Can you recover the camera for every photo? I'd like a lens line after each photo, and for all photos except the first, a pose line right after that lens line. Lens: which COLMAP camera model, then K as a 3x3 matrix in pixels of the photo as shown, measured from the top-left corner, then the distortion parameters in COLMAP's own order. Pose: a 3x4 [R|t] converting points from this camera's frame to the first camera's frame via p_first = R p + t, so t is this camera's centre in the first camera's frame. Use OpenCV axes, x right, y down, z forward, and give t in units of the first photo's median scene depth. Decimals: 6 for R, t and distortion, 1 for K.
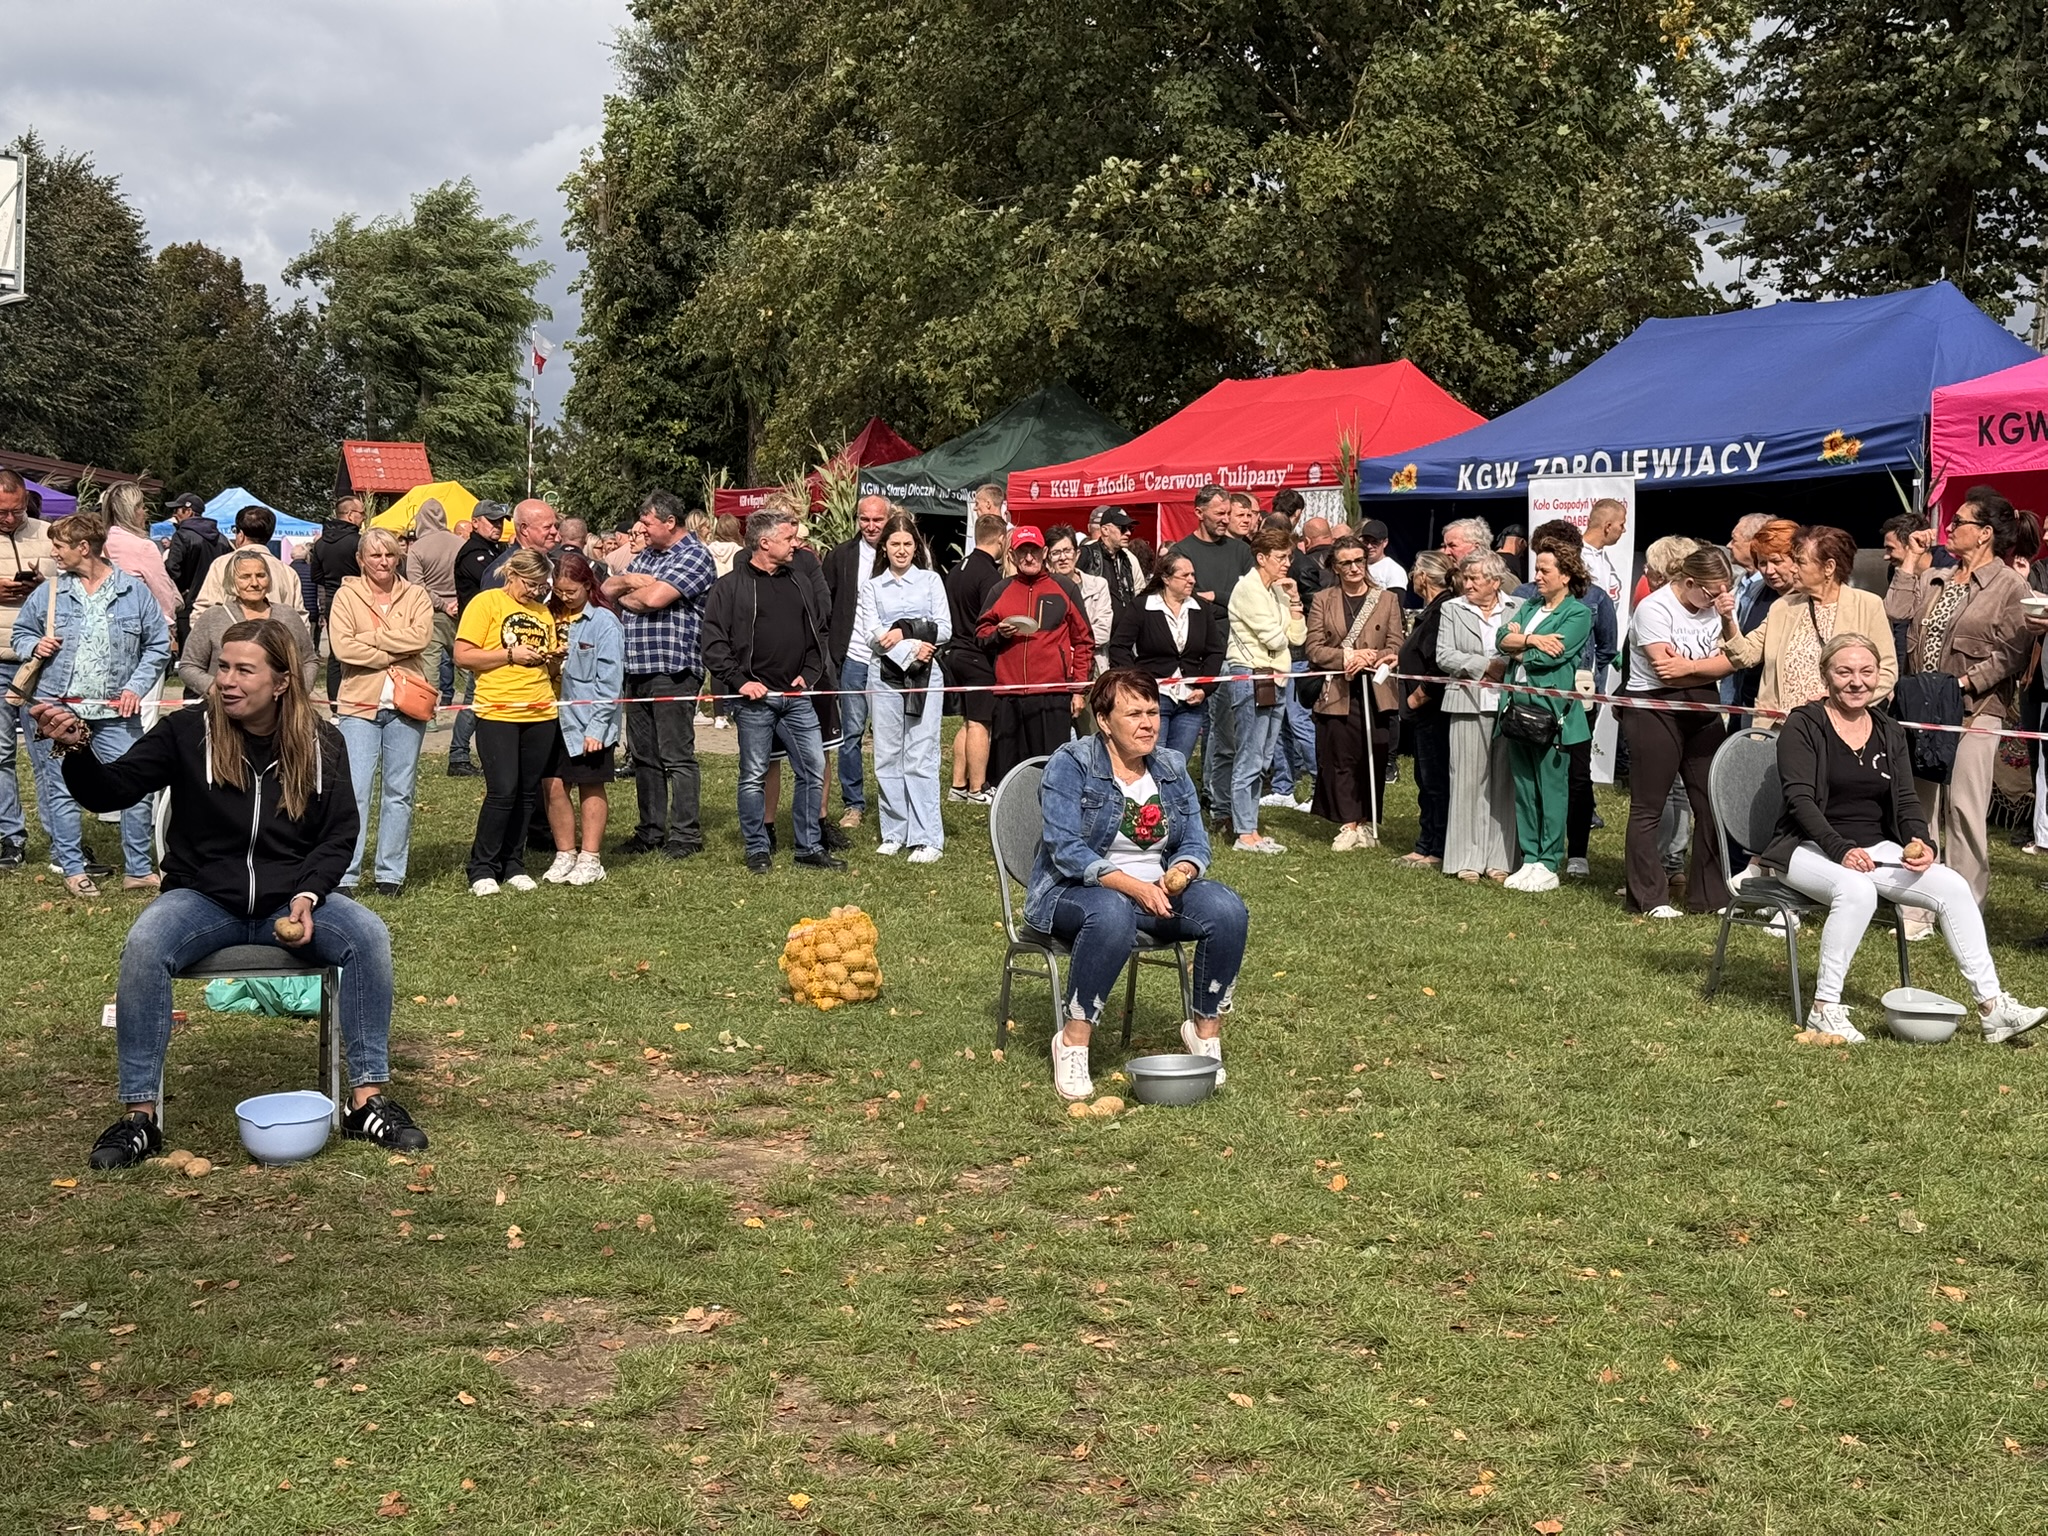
lens RADIAL K [[2832.1, 0, 1004.7], [0, 2832.1, 762.5], [0, 0, 1]] dist [0.148744, 0.000000]
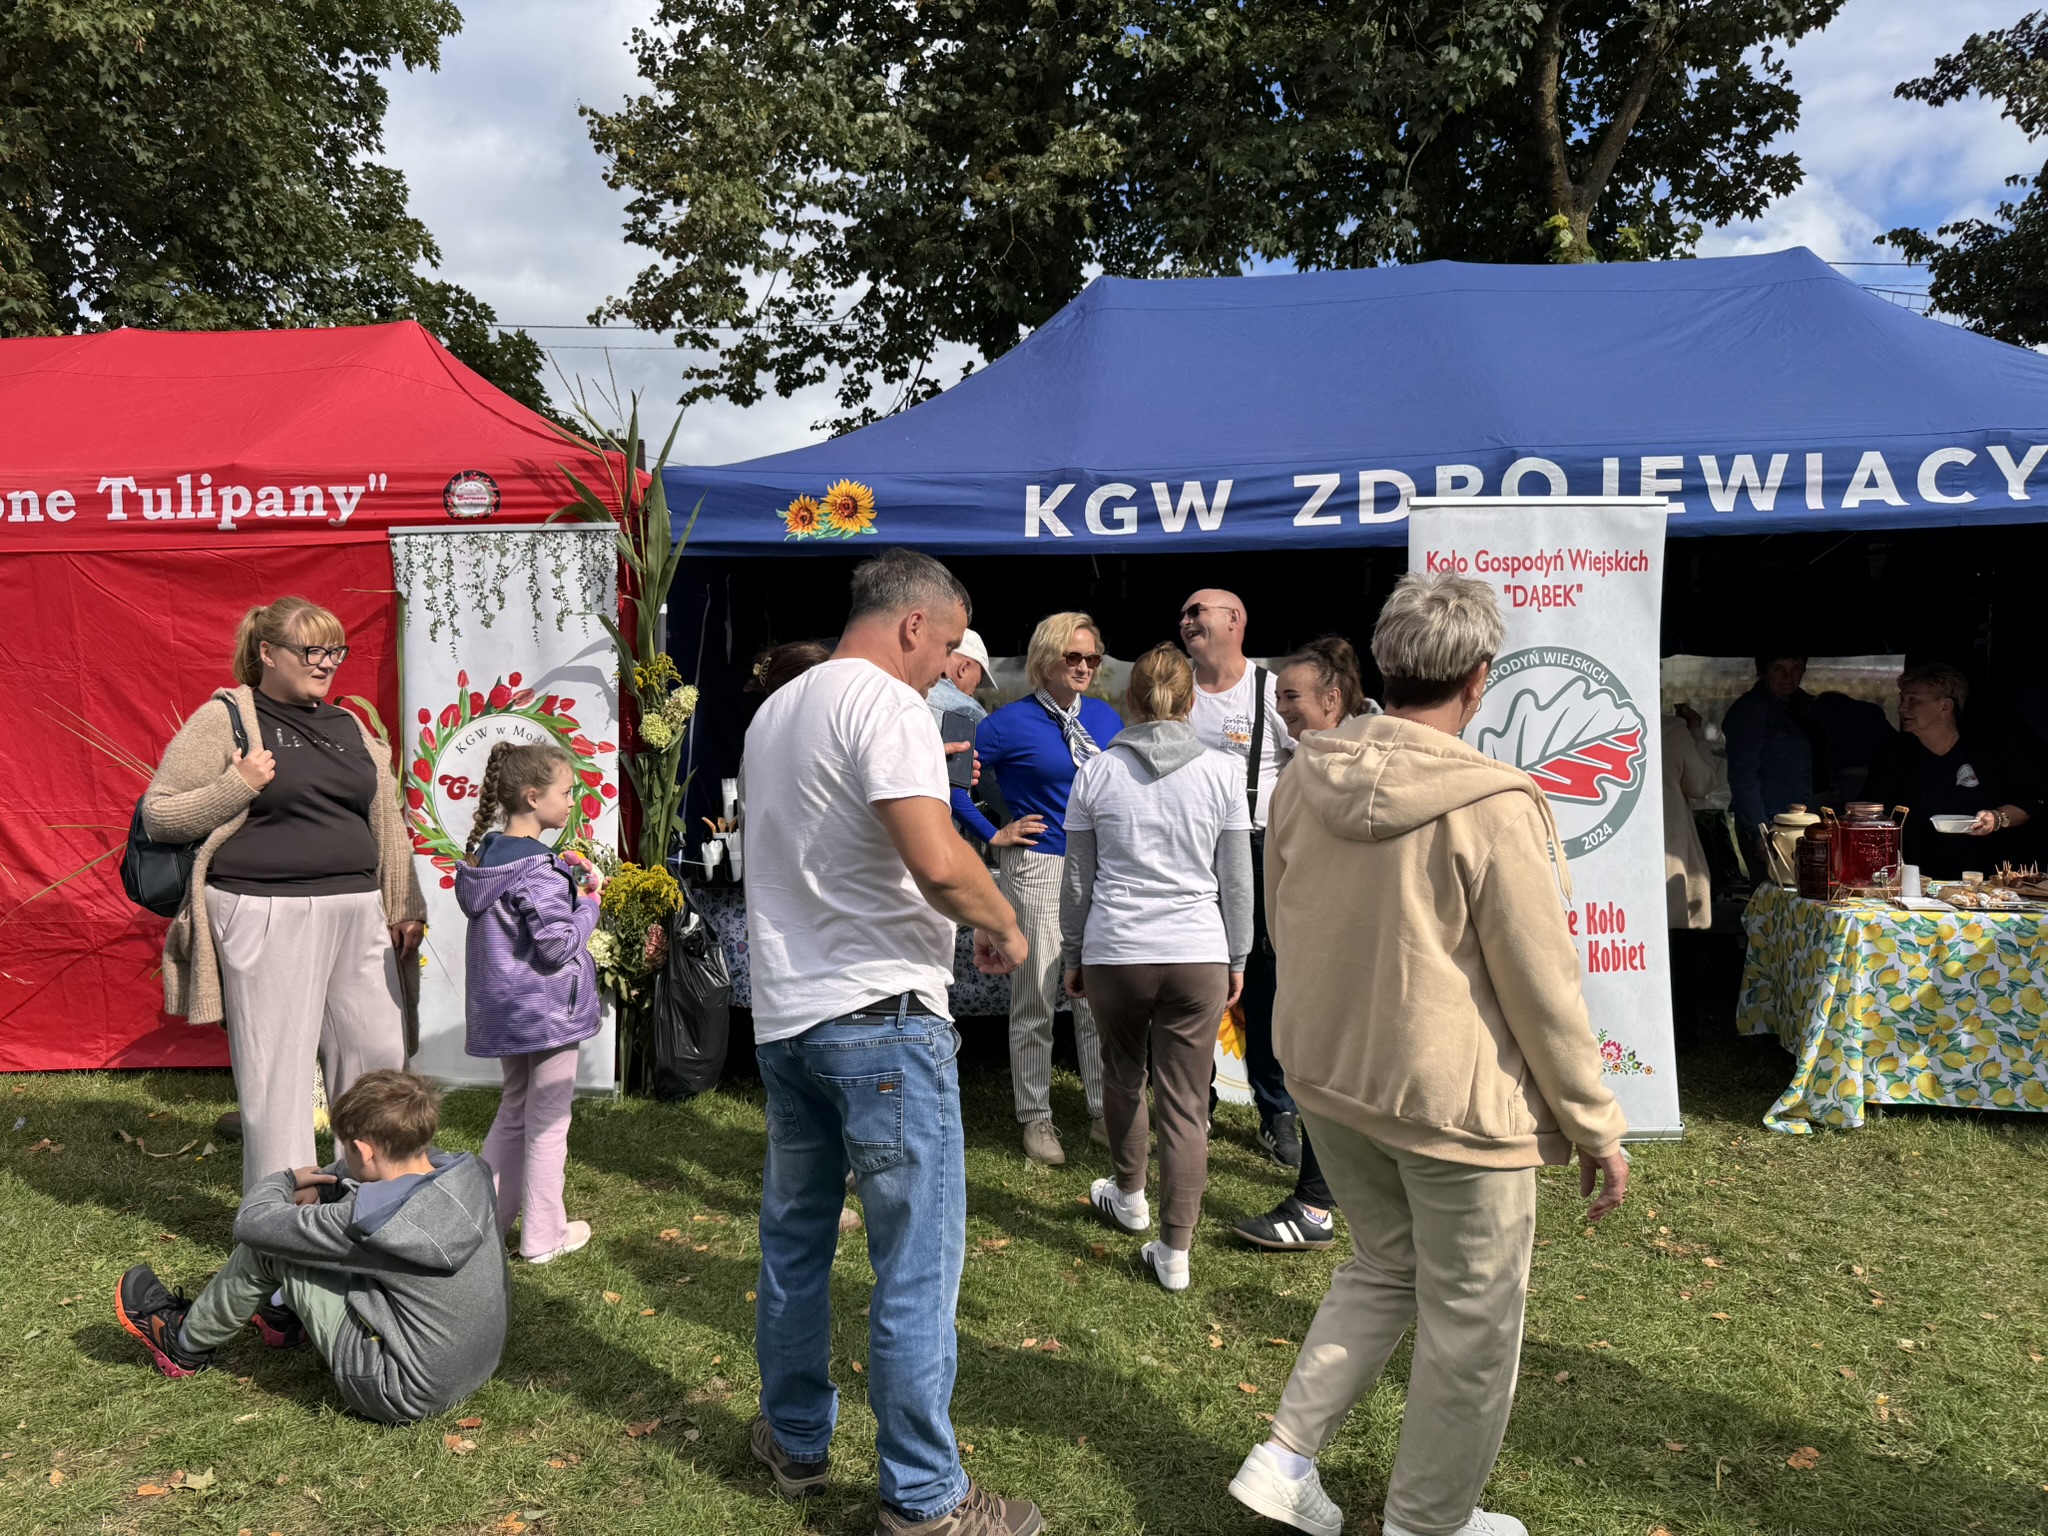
lens RADIAL K [[1409.7, 0, 1023.0], [0, 1409.7, 783.4], [0, 0, 1]] dist [0.053392, -0.057365]
pose [[0.526411, -0.079691, 0.846487, -0.057473], [0.070252, 0.996270, 0.050104, -0.078883], [-0.847323, 0.033092, 0.530046, 1.049212]]
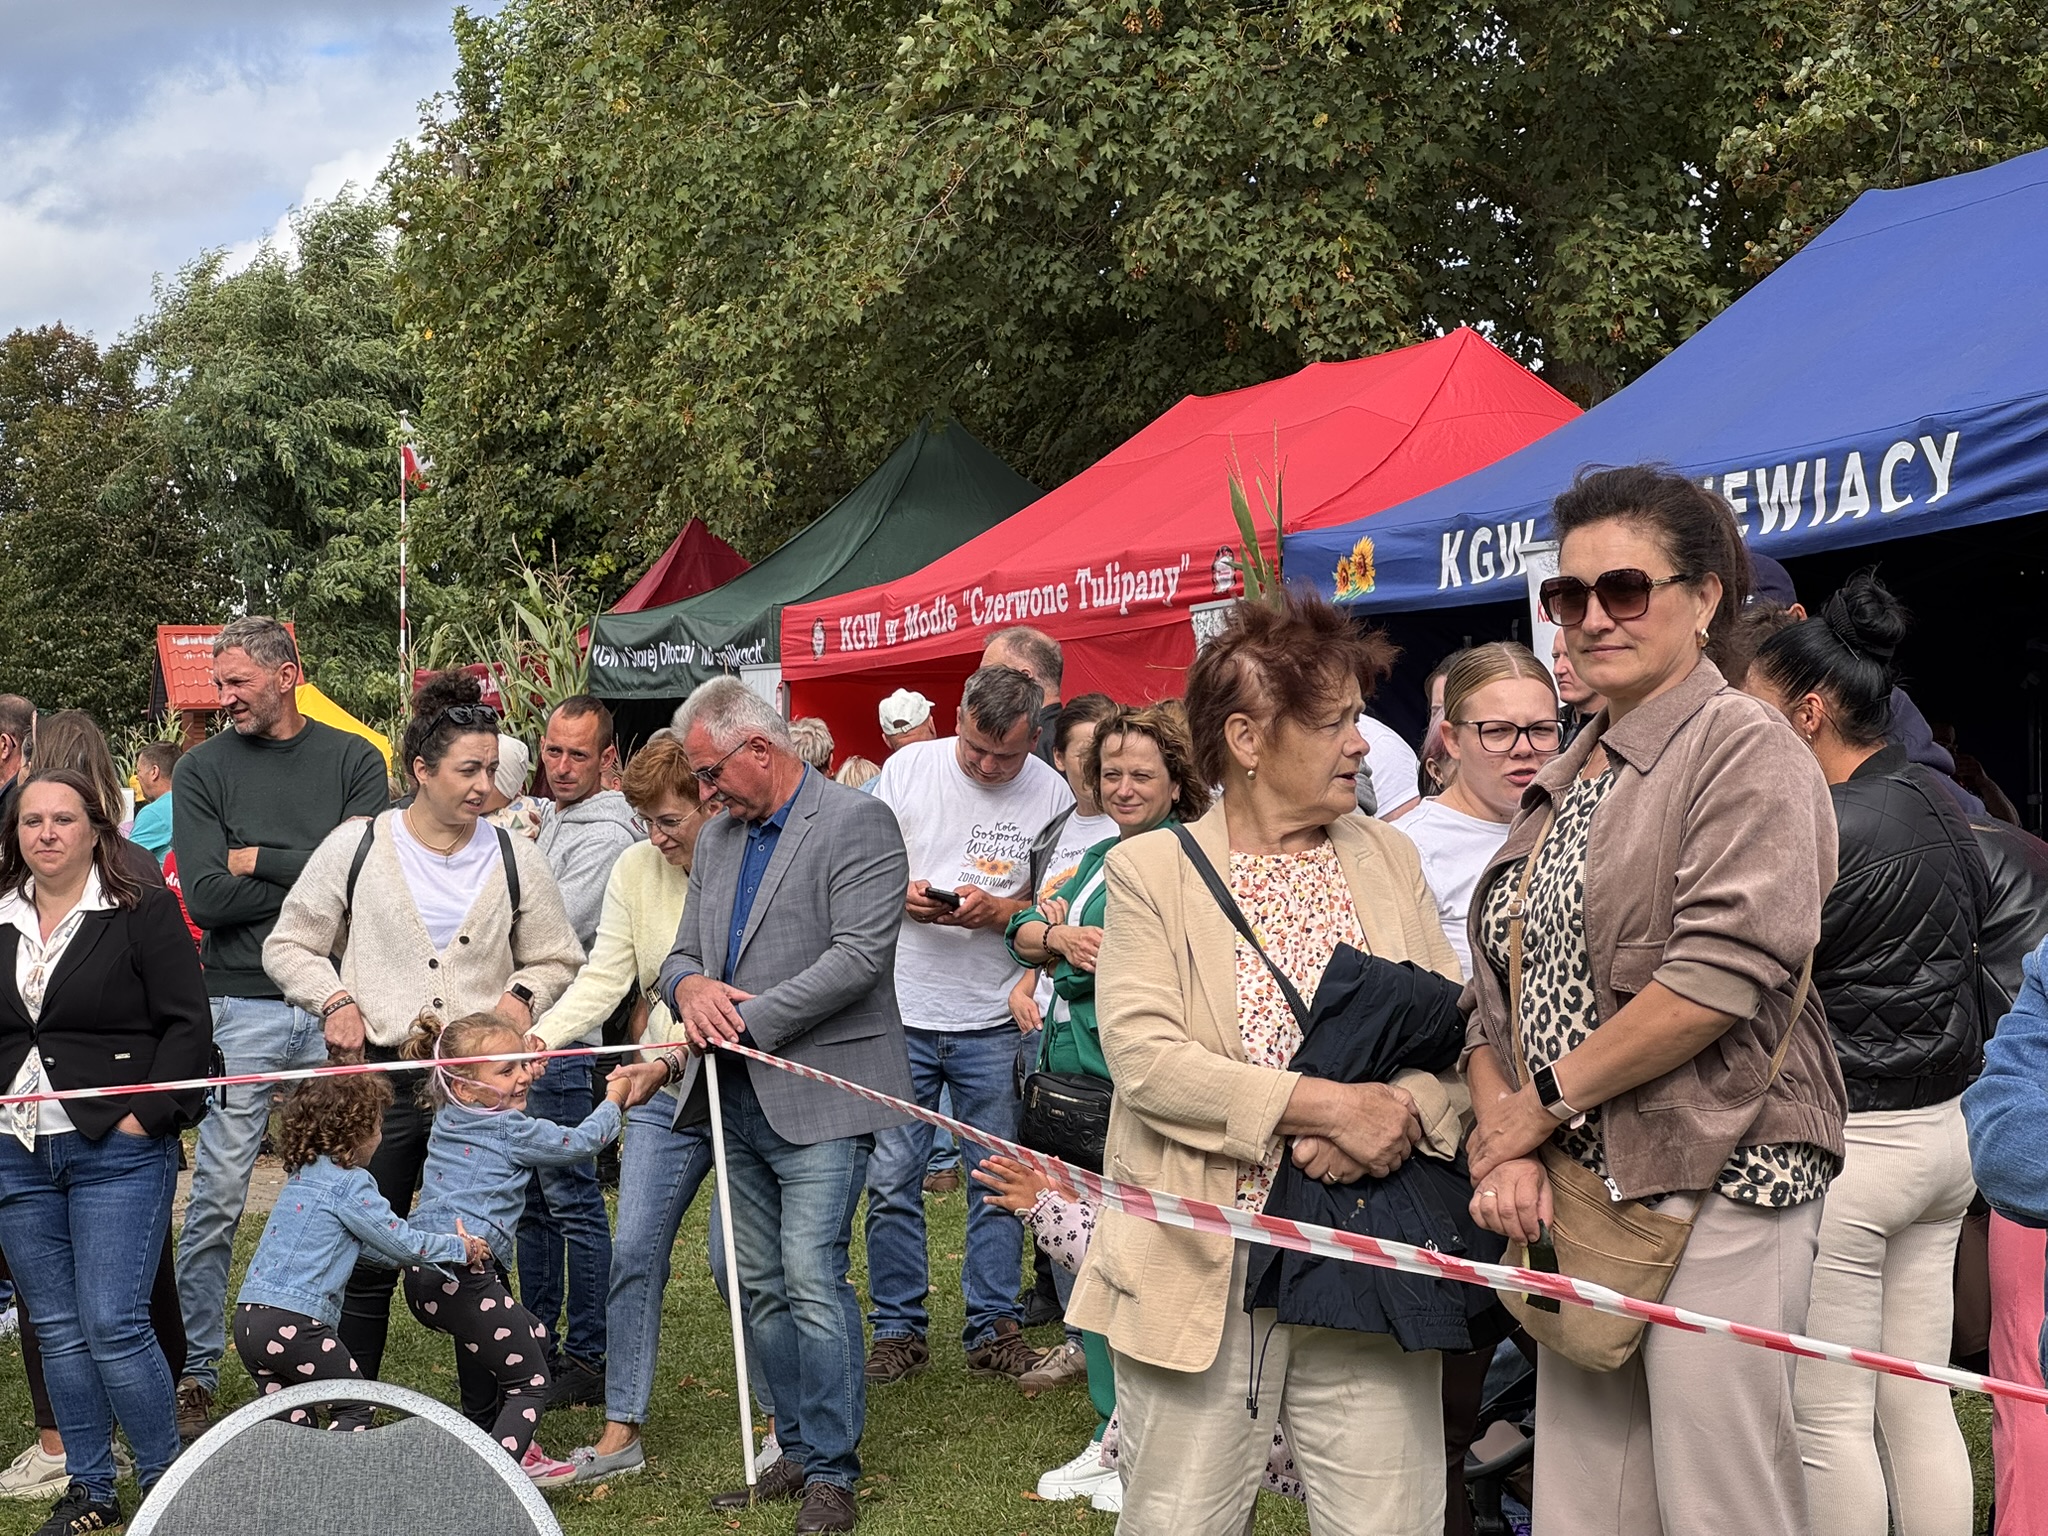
lens RADIAL K [[4559.2, 0, 1009.4], [0, 4559.2, 751.6], [0, 0, 1]] dist [0.189998, 0.000000]
pose [[0.992424, -0.047809, -0.113172, 0.206751], [0.038956, 0.996098, -0.079192, -0.018234], [0.116517, 0.074183, 0.990414, 0.331408]]
